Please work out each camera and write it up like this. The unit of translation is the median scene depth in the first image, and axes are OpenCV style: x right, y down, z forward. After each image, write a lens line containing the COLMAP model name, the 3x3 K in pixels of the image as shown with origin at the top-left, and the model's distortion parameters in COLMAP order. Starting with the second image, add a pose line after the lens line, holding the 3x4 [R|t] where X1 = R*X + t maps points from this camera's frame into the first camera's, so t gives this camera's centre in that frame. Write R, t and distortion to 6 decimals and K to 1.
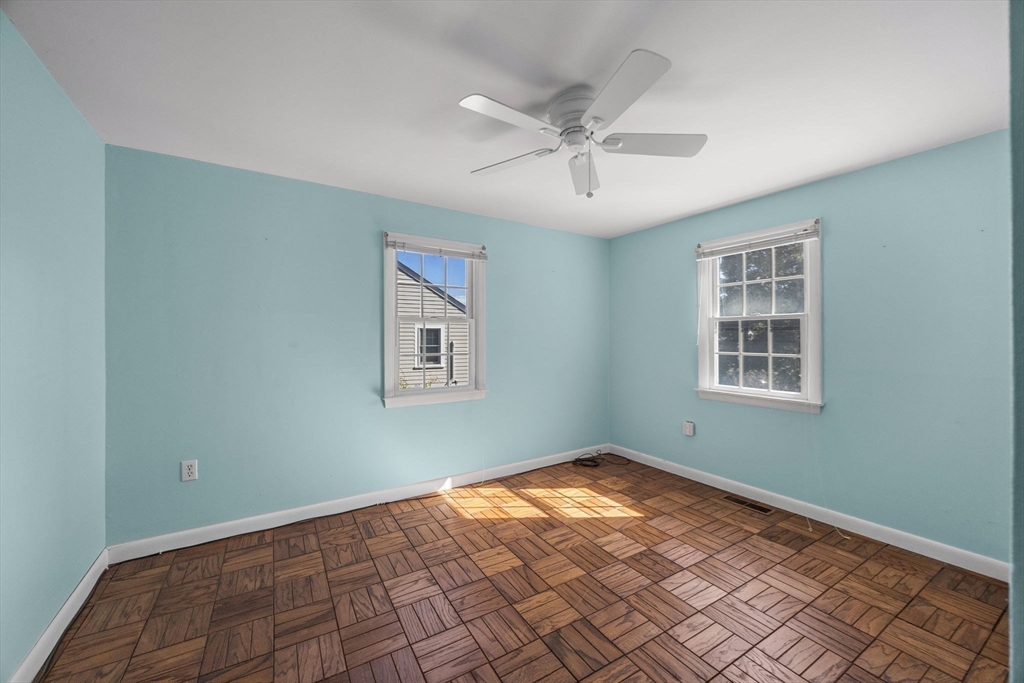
lens RADIAL K [[373.4, 0, 512.0], [0, 373.4, 341.5], [0, 0, 1]] dist [-0.008048, 0.000071]
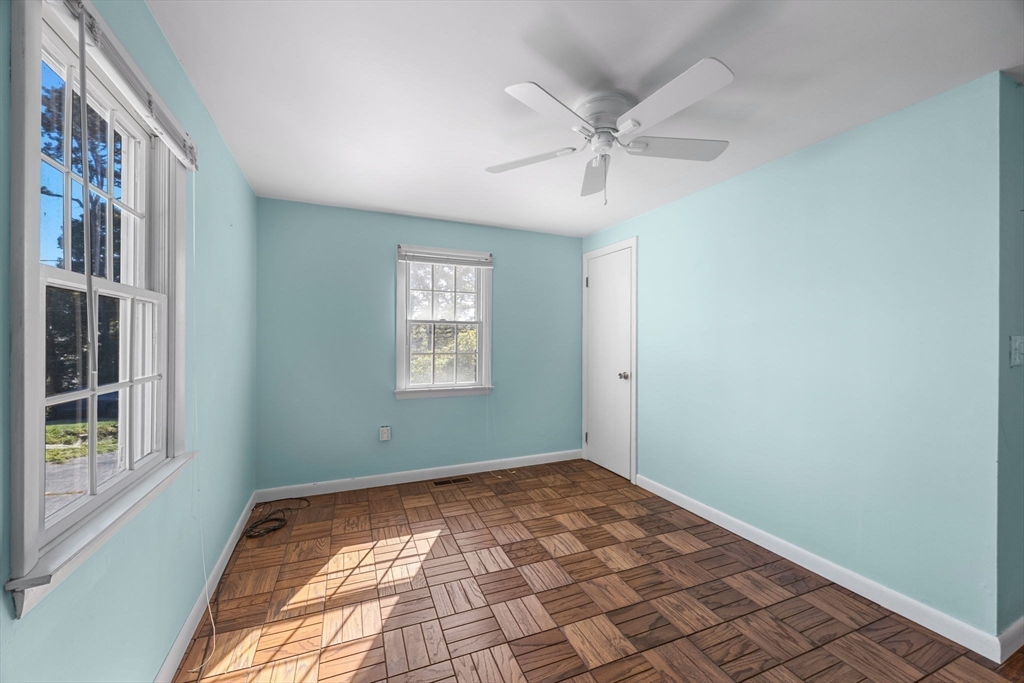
lens RADIAL K [[373.4, 0, 512.0], [0, 373.4, 341.5], [0, 0, 1]] dist [-0.008048, 0.000071]
pose [[0.202636, -0.007194, 0.979228, -0.484893], [0.006581, 0.999960, 0.005985, -0.008220], [-0.979232, 0.005232, 0.202675, 0.588568]]
